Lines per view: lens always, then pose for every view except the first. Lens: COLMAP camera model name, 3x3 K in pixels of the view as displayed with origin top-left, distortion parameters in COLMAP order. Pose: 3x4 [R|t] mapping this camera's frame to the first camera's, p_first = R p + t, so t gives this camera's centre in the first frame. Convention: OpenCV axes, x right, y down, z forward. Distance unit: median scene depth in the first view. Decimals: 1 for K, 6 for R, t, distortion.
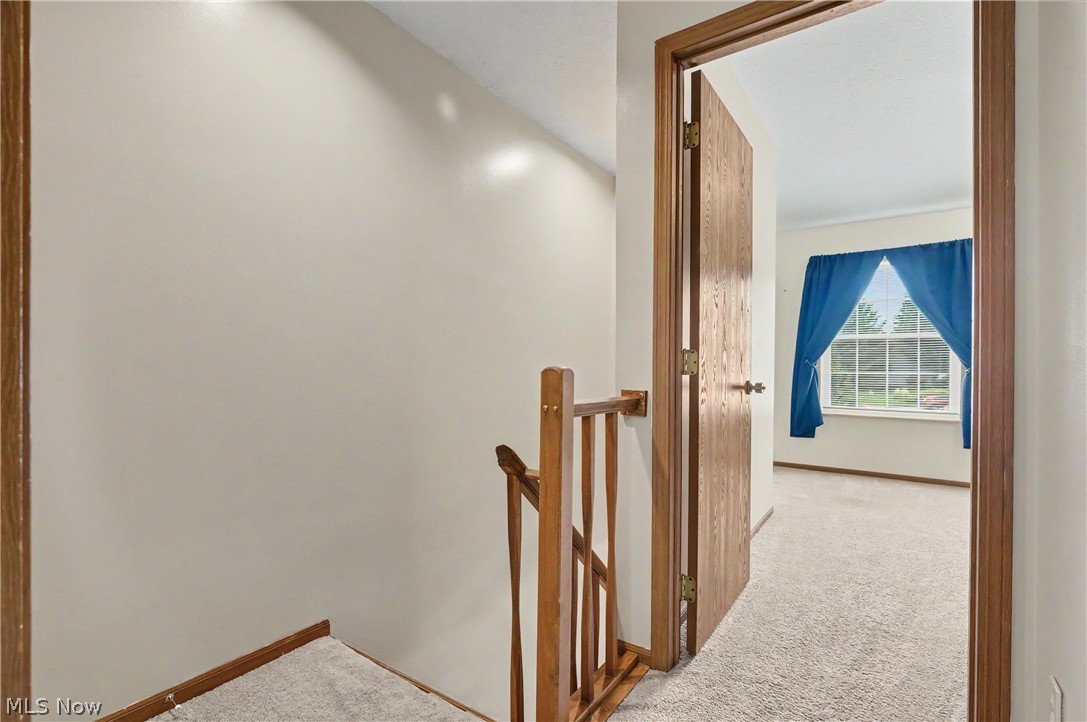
lens RADIAL K [[491.8, 0, 542.1], [0, 491.8, 366.5], [0, 0, 1]] dist [-0.013973, 0.004171]
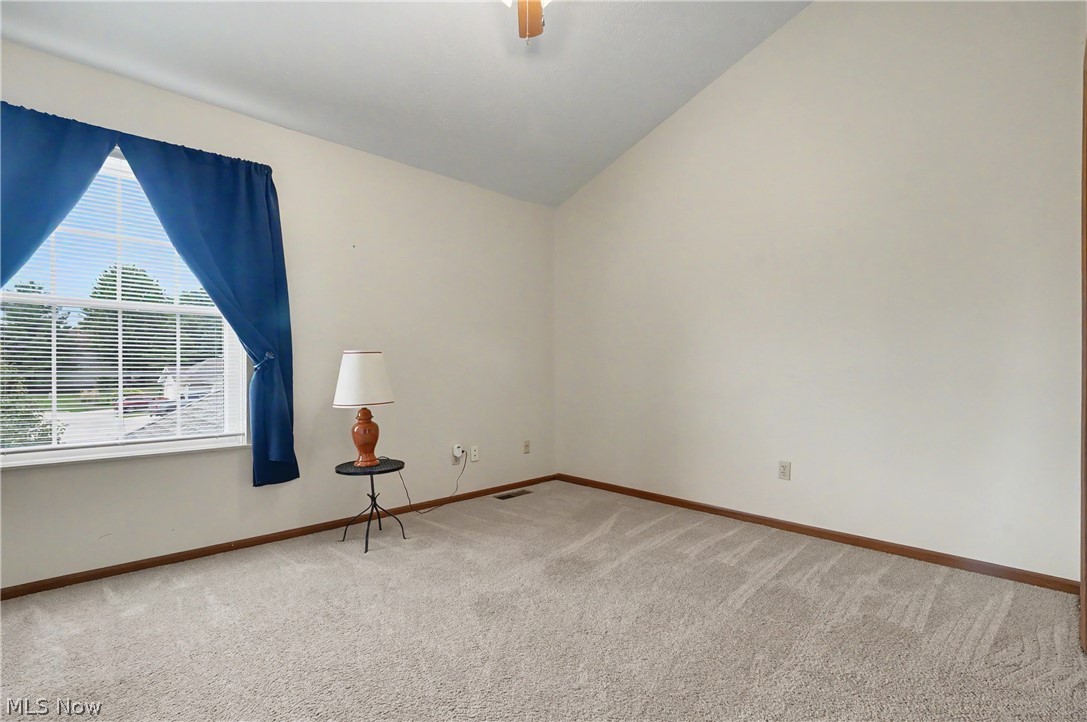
lens RADIAL K [[491.8, 0, 542.1], [0, 491.8, 366.5], [0, 0, 1]] dist [-0.013973, 0.004171]
pose [[0.175202, -0.008267, 0.984498, 0.272811], [0.001839, 0.999966, 0.008069, 0.003294], [-0.984531, 0.000397, 0.175211, 0.472558]]
